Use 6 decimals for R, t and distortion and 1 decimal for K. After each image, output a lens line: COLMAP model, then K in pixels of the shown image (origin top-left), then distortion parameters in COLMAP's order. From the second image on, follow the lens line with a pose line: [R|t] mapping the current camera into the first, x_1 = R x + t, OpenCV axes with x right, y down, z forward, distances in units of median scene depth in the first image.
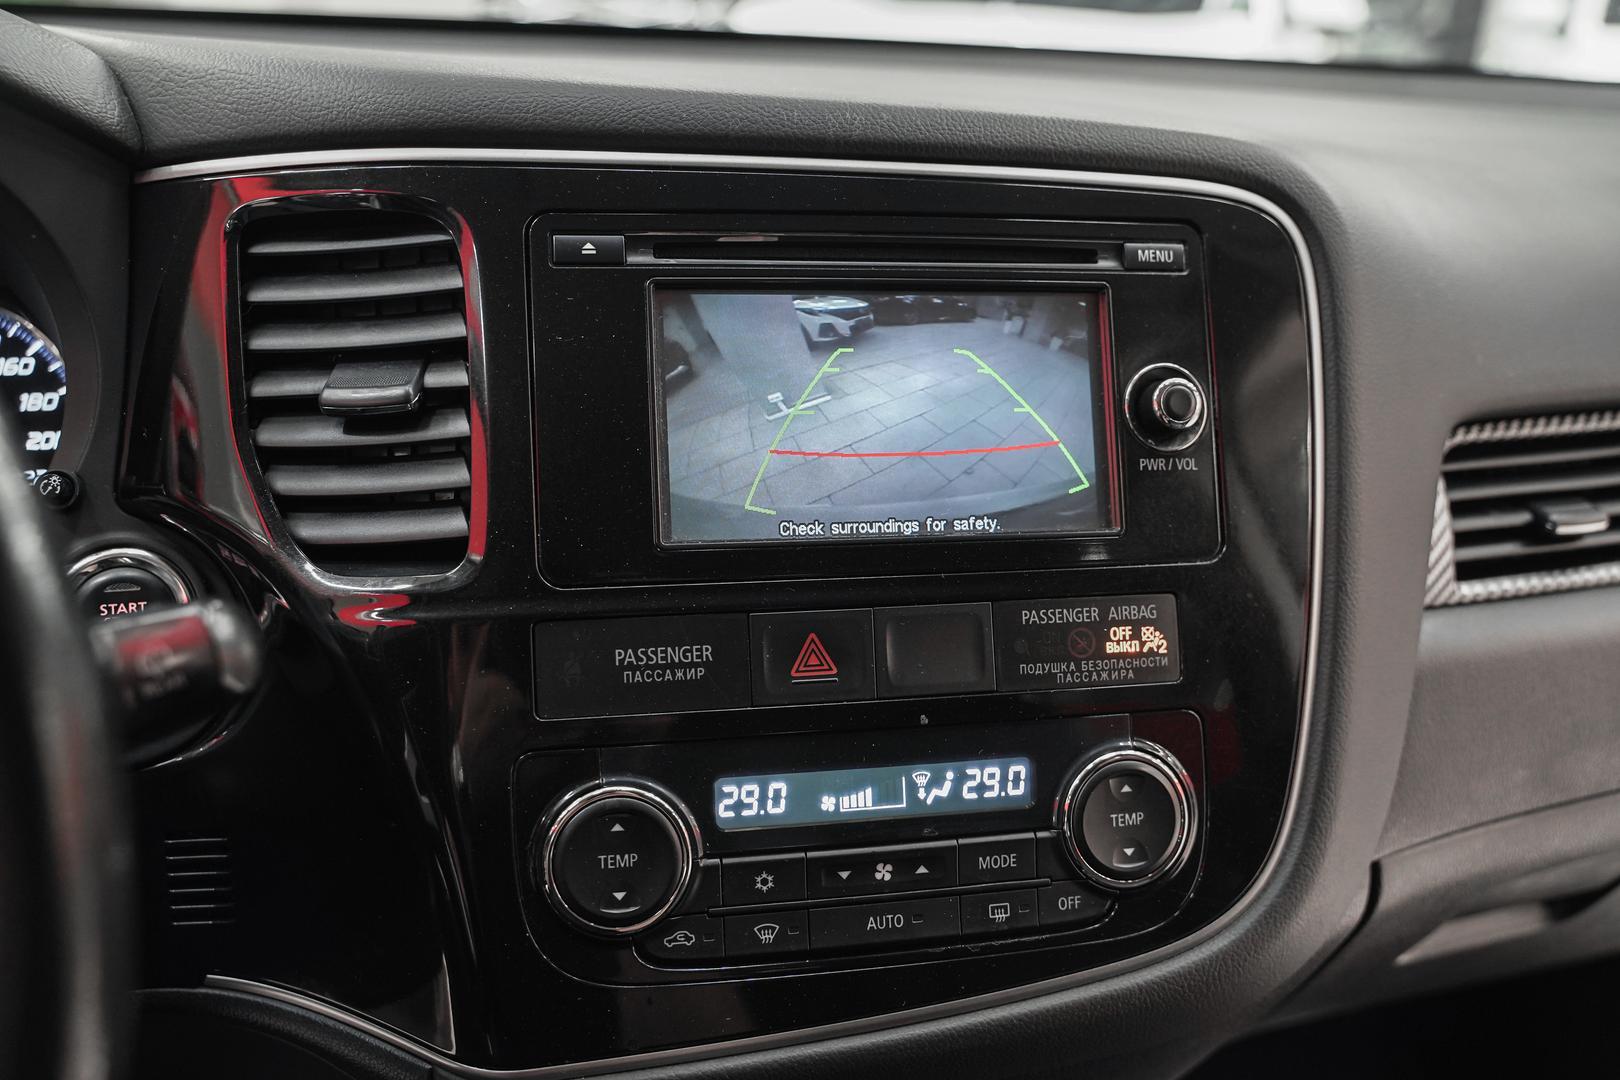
lens RADIAL K [[1513.4, 0, 810.0], [0, 1513.4, 540.0], [0, 0, 1]] dist [-0.000625, -0.019486]
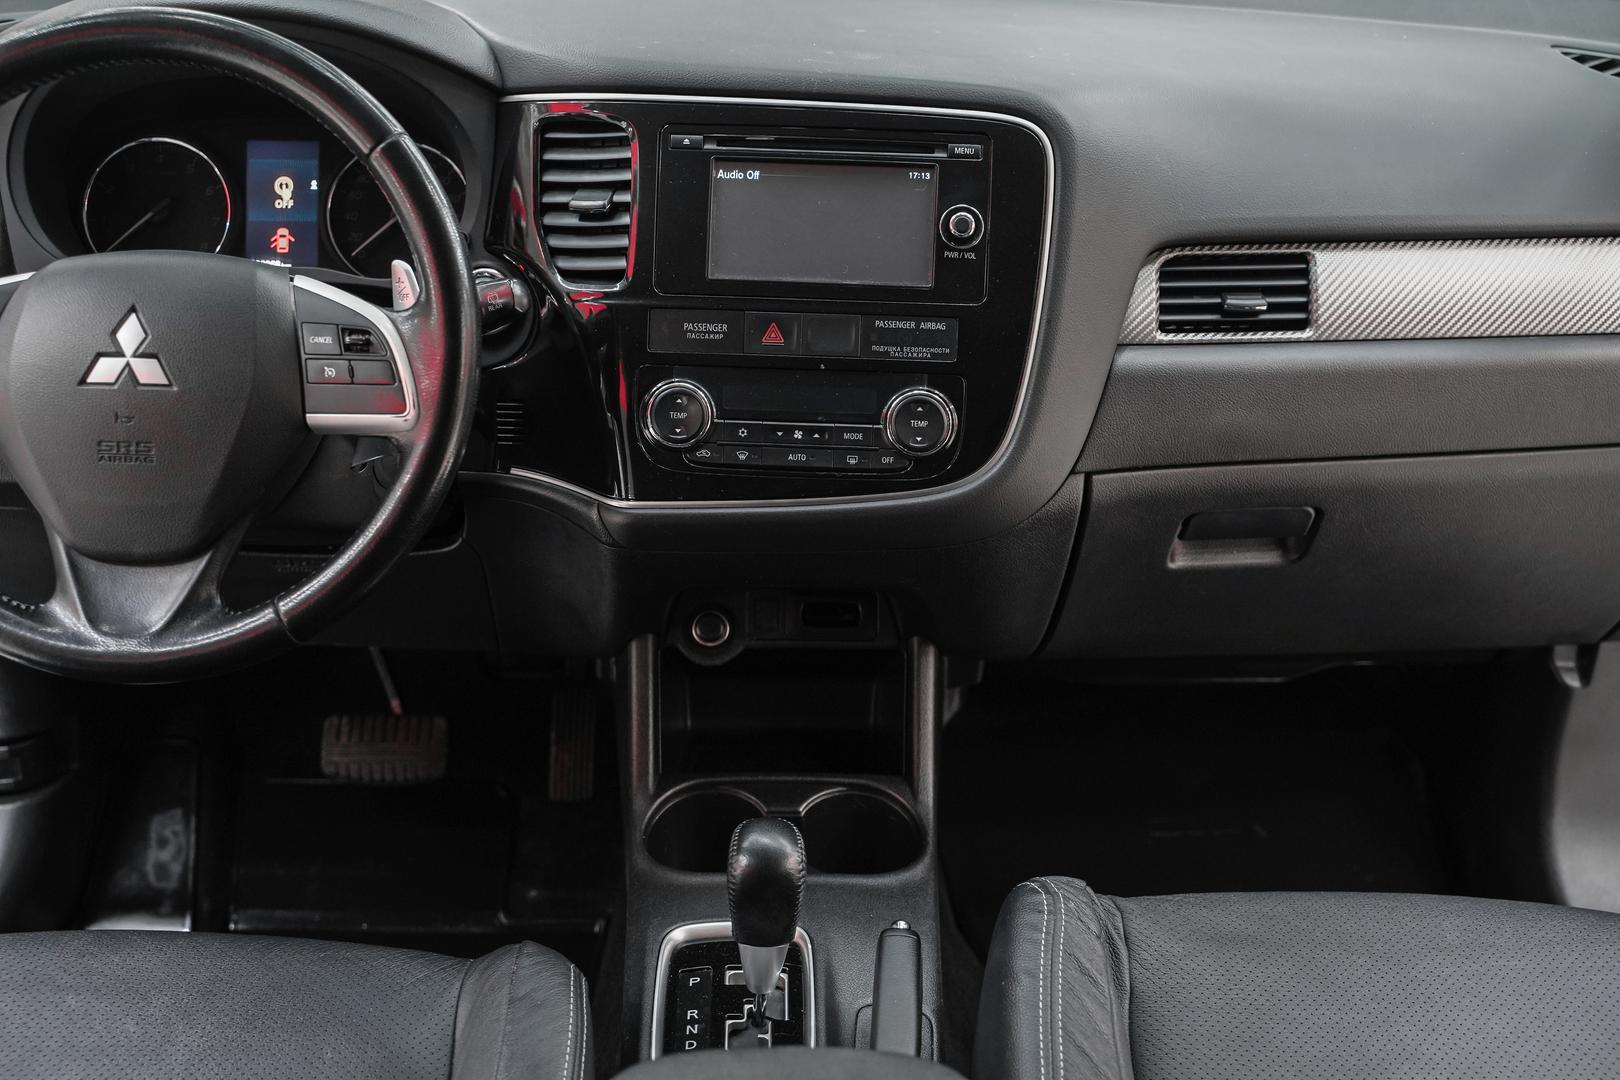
lens RADIAL K [[1904.9, 0, 810.0], [0, 1904.9, 540.0], [0, 0, 1]] dist [0.004001, 0.006861]
pose [[0.963257, 0.089522, -0.253224, 0.778183], [-0.067499, 0.993246, 0.094376, 0.110087], [0.259963, -0.073816, 0.962793, -1.662735]]
